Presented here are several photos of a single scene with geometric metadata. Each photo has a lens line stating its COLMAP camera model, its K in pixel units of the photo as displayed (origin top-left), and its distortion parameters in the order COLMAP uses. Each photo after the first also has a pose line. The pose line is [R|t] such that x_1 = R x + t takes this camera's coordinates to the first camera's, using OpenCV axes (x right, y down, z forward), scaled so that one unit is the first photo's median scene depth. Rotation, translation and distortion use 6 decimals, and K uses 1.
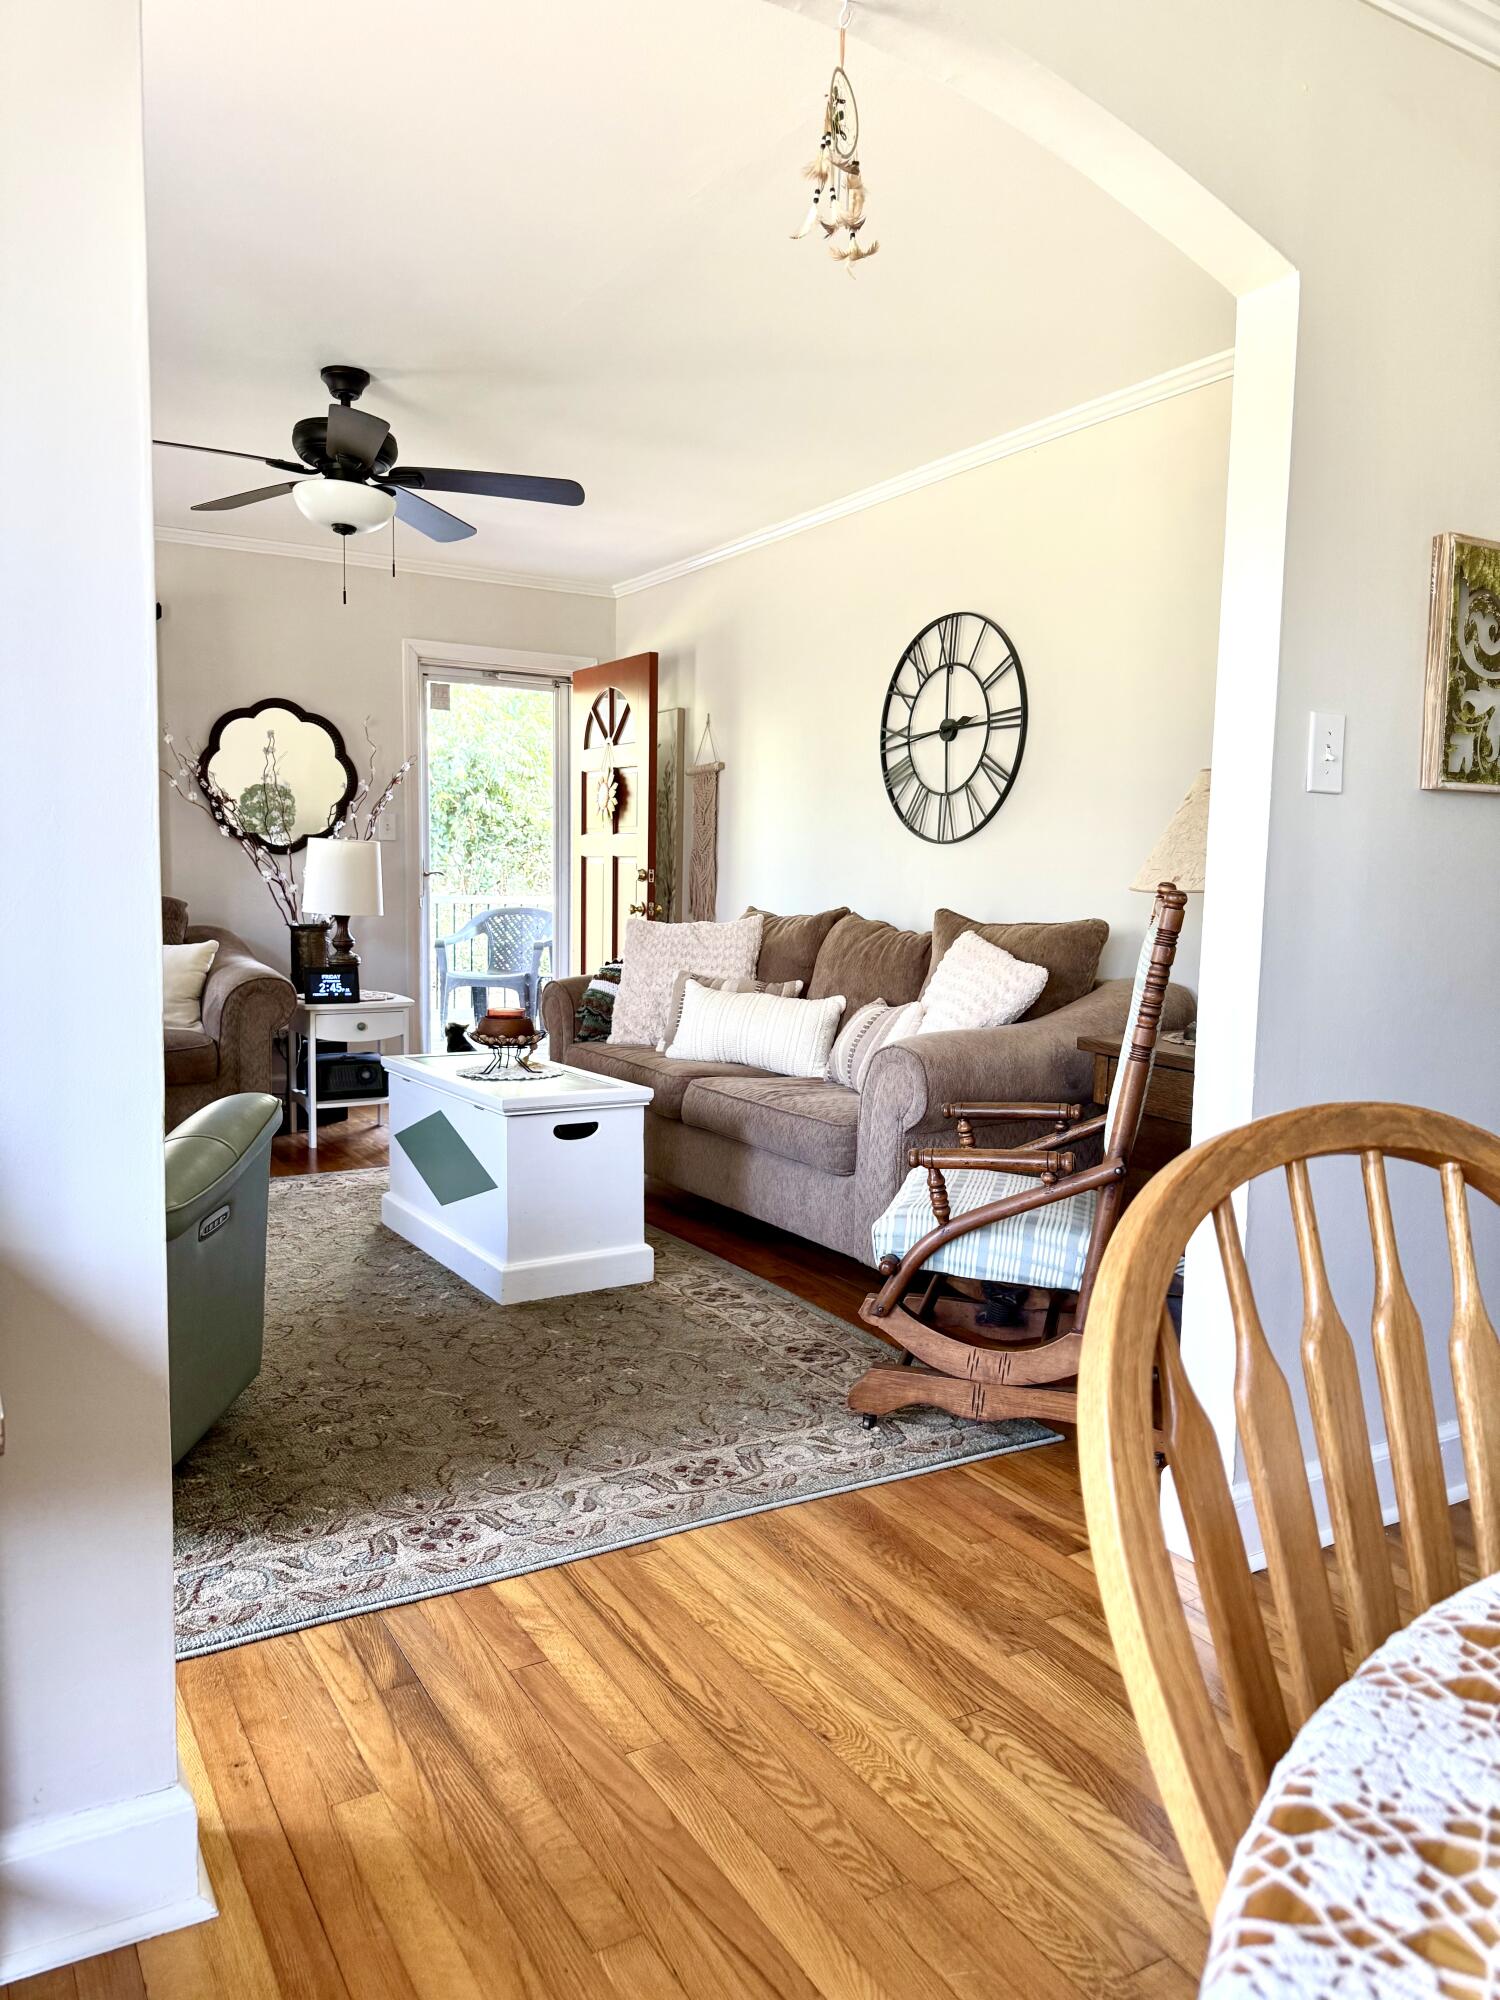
lens RADIAL K [[1428.7, 0, 750.0], [0, 1428.7, 1000.0], [0, 0, 1]] dist [0.097087, -0.205724]
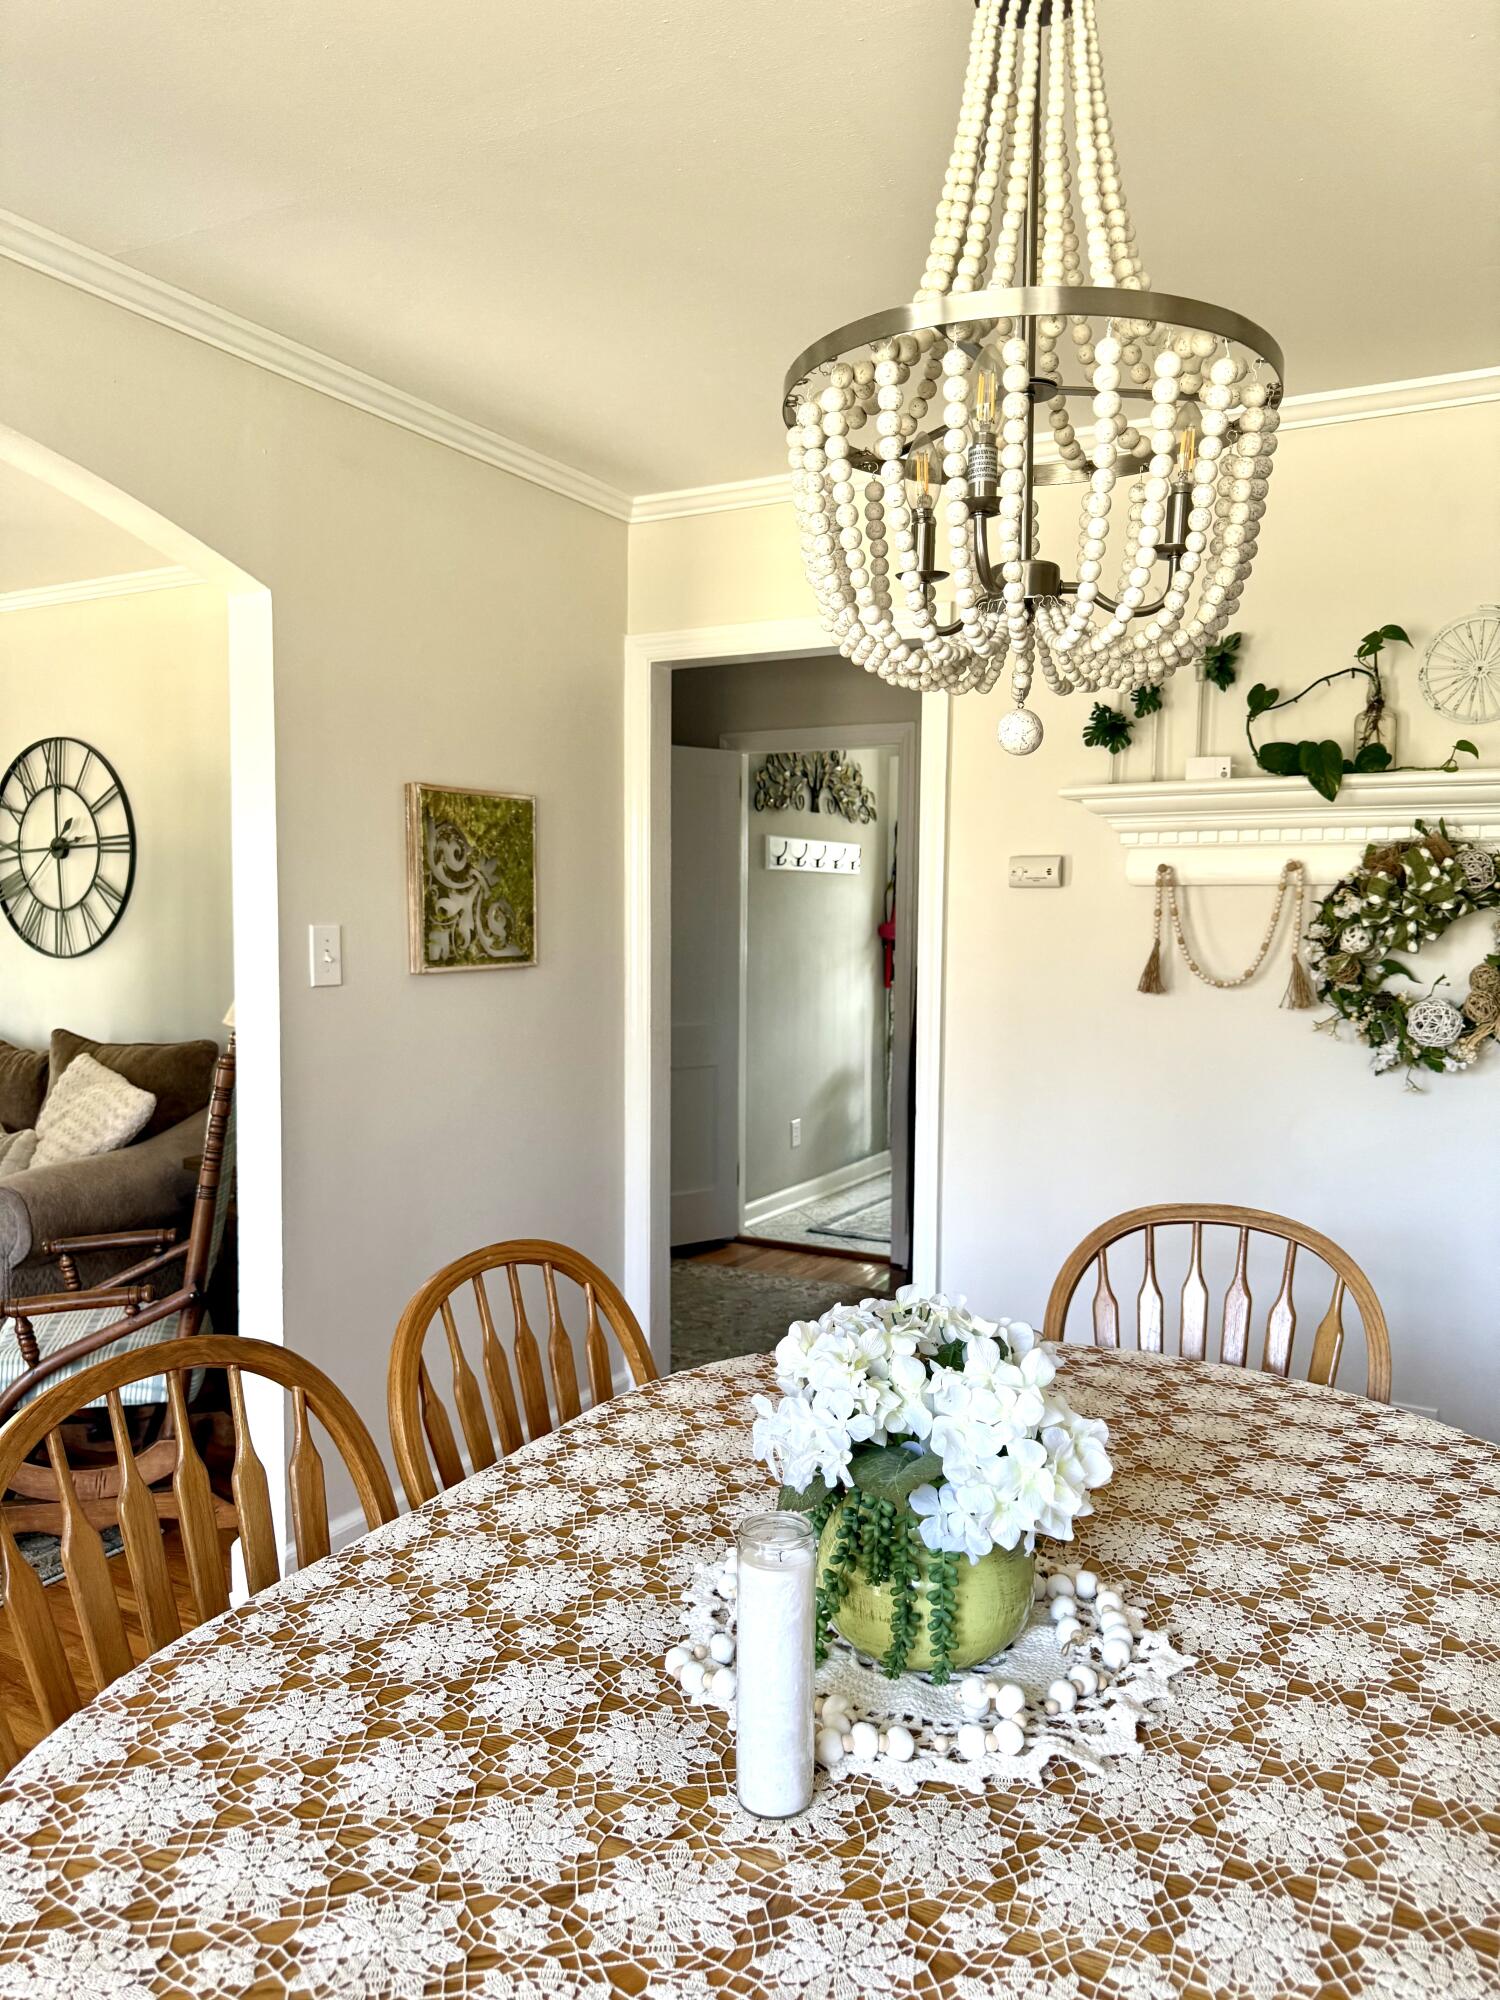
lens RADIAL K [[1428.7, 0, 750.0], [0, 1428.7, 1000.0], [0, 0, 1]] dist [0.097087, -0.205724]
pose [[0.859491, -0.049550, 0.508744, 0.039568], [0.059402, 0.998229, -0.003131, -0.059235], [-0.507688, 0.032911, 0.860912, -0.161702]]
